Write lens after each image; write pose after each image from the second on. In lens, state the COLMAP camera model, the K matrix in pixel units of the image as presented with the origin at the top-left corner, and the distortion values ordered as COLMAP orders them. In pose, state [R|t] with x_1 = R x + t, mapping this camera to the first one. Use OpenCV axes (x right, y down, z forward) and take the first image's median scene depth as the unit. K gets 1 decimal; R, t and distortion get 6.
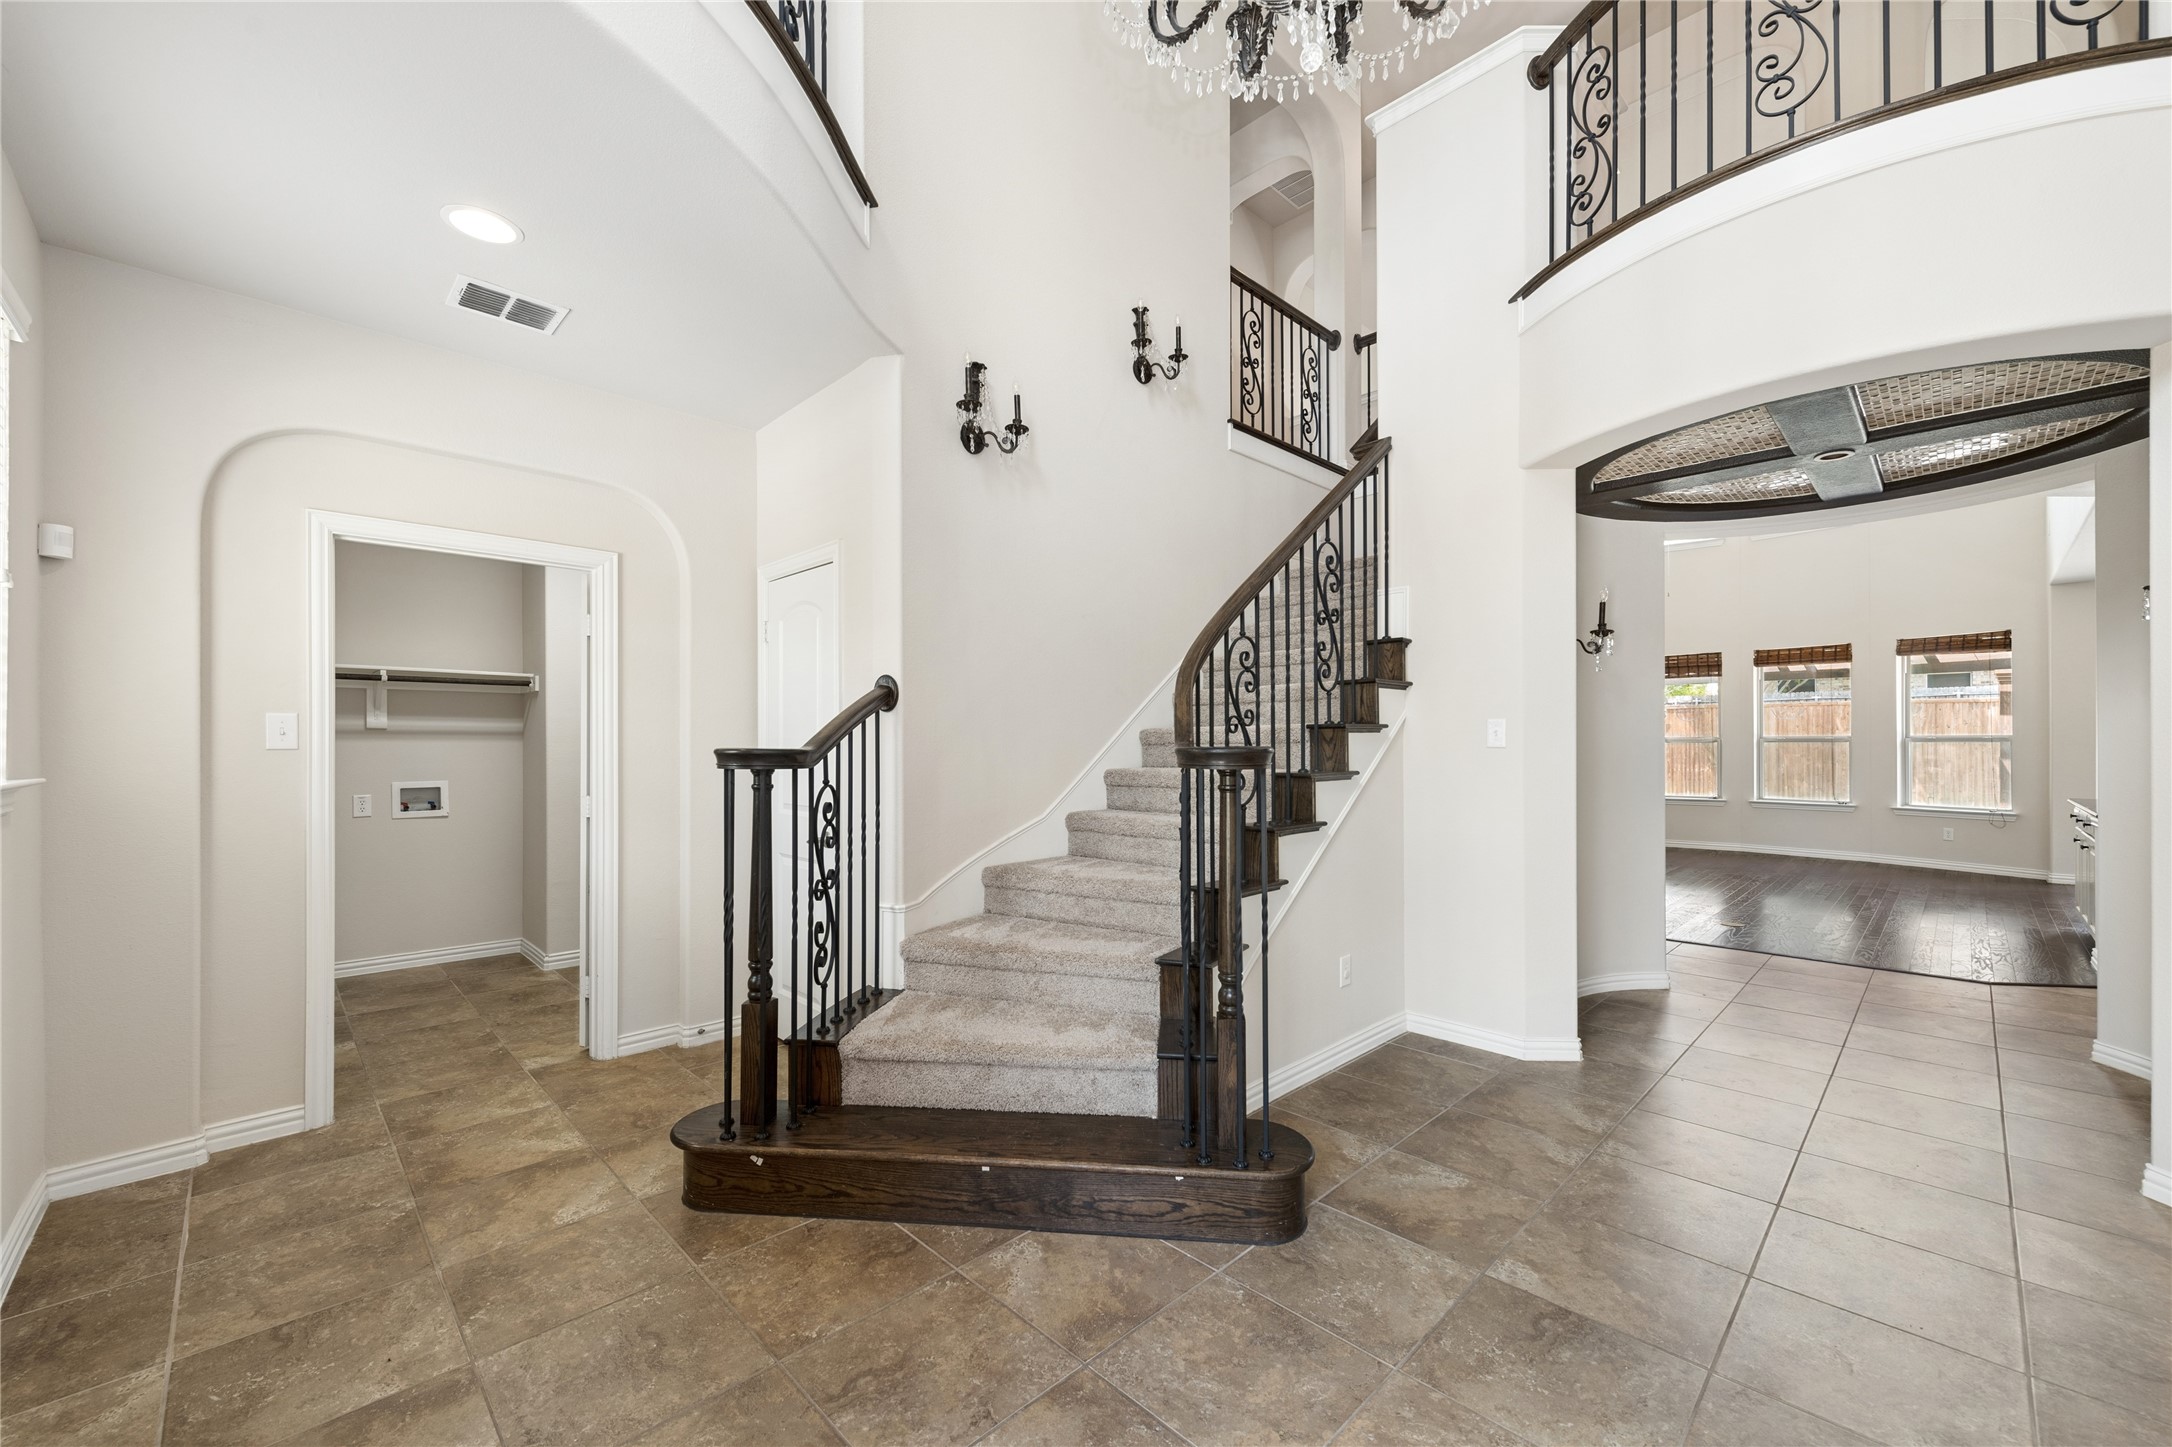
lens RADIAL K [[854.2, 0, 1073.1], [0, 854.2, 743.4], [0, 0, 1]] dist [0.000743, -0.000120]
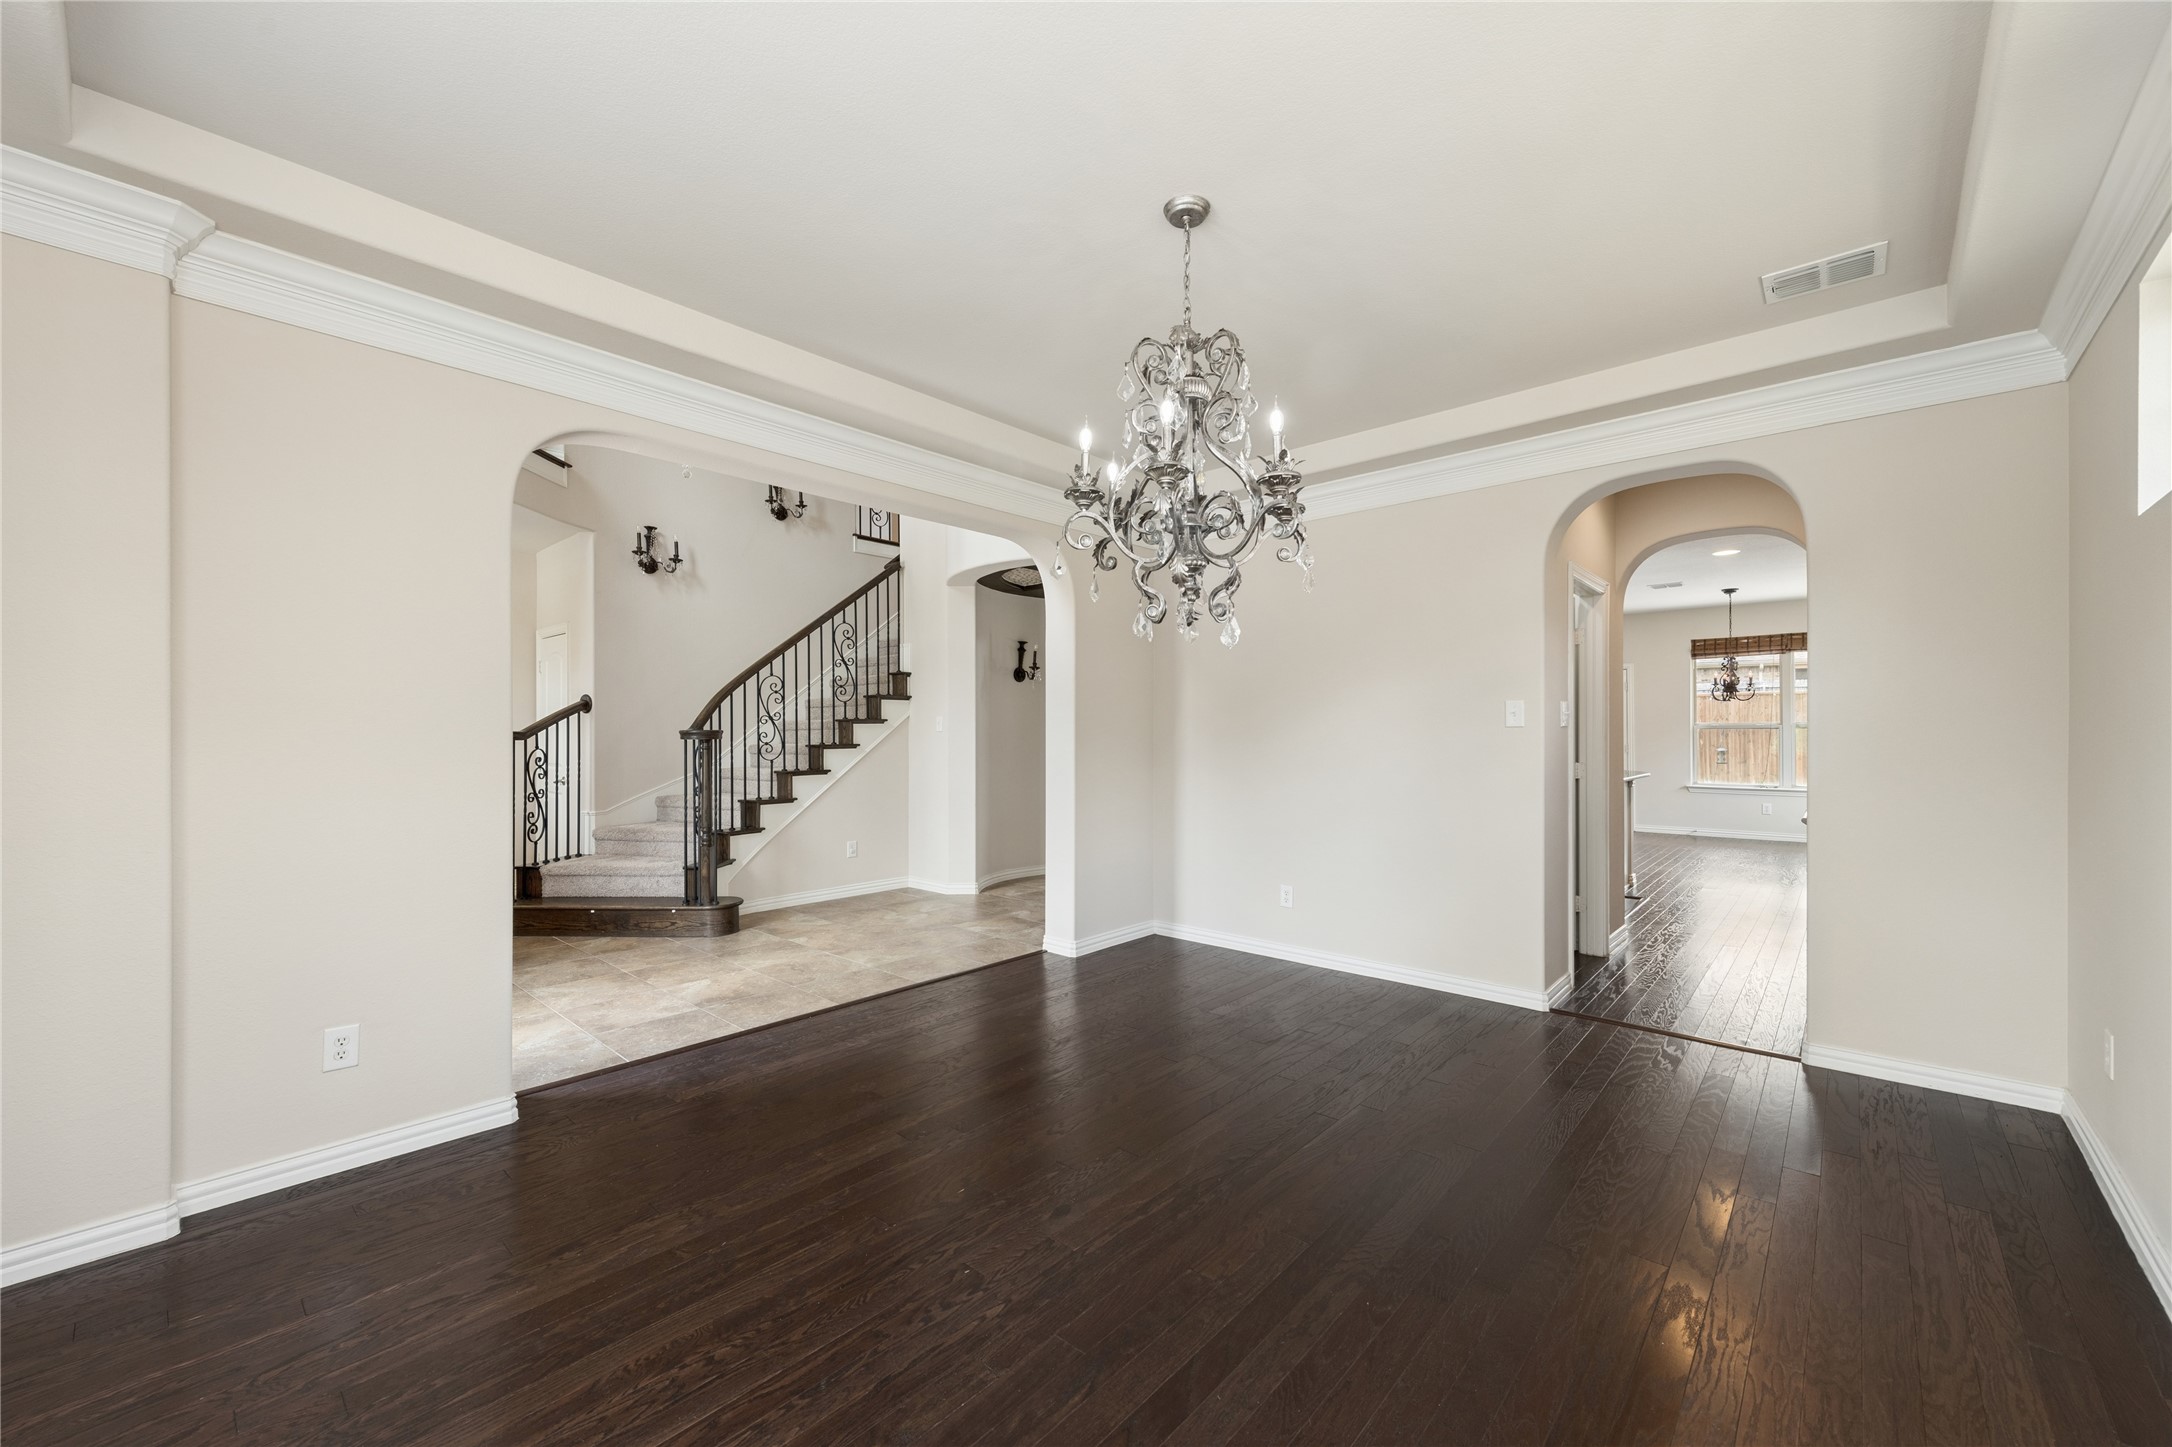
lens RADIAL K [[854.6, 0, 1086.0], [0, 854.6, 723.5], [0, 0, 1]] dist [0.000783, -0.000591]
pose [[0.997000, 0.001788, 0.077378, 0.744625], [-0.001060, 0.999955, -0.009447, 0.004644], [-0.077392, 0.009337, 0.996957, -1.007383]]
